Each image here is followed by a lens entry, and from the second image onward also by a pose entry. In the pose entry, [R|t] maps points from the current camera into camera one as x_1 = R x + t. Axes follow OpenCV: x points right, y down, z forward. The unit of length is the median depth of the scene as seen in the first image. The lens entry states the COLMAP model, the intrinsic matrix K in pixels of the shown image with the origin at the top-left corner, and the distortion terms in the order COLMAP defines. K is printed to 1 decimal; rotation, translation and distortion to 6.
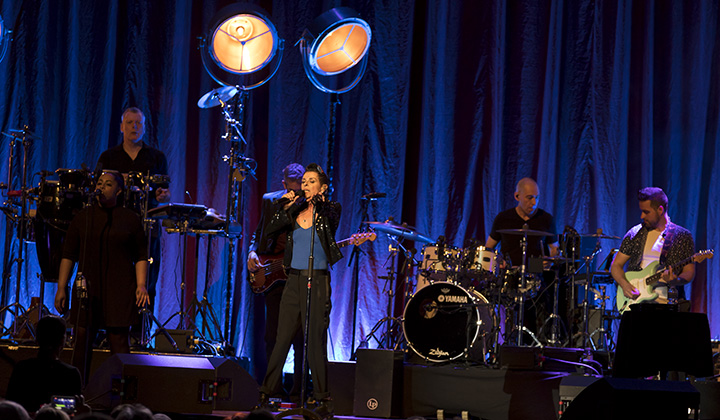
lens RADIAL K [[4912.1, 0, 360.0], [0, 4912.1, 210.0], [0, 0, 1]] dist [0.038283, 16.758330]
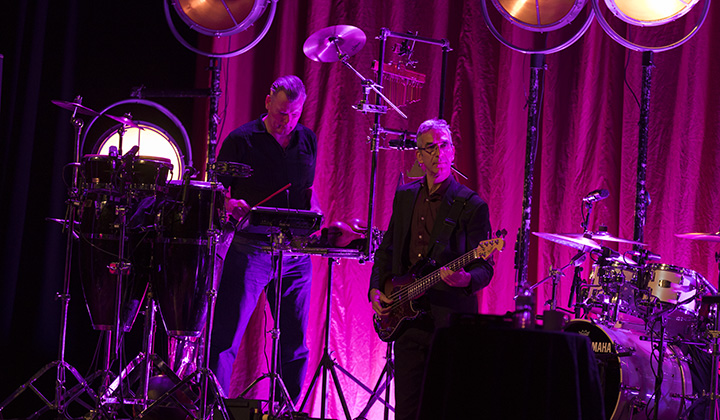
lens RADIAL K [[4301.9, 0, 360.0], [0, 4301.9, 210.0], [0, 0, 1]] dist [-0.119115, 35.251175]
pose [[0.886113, -0.019339, -0.463065, 0.225847], [-0.004738, 0.998699, -0.050775, 0.026558], [0.463445, 0.047186, 0.884869, 0.477026]]
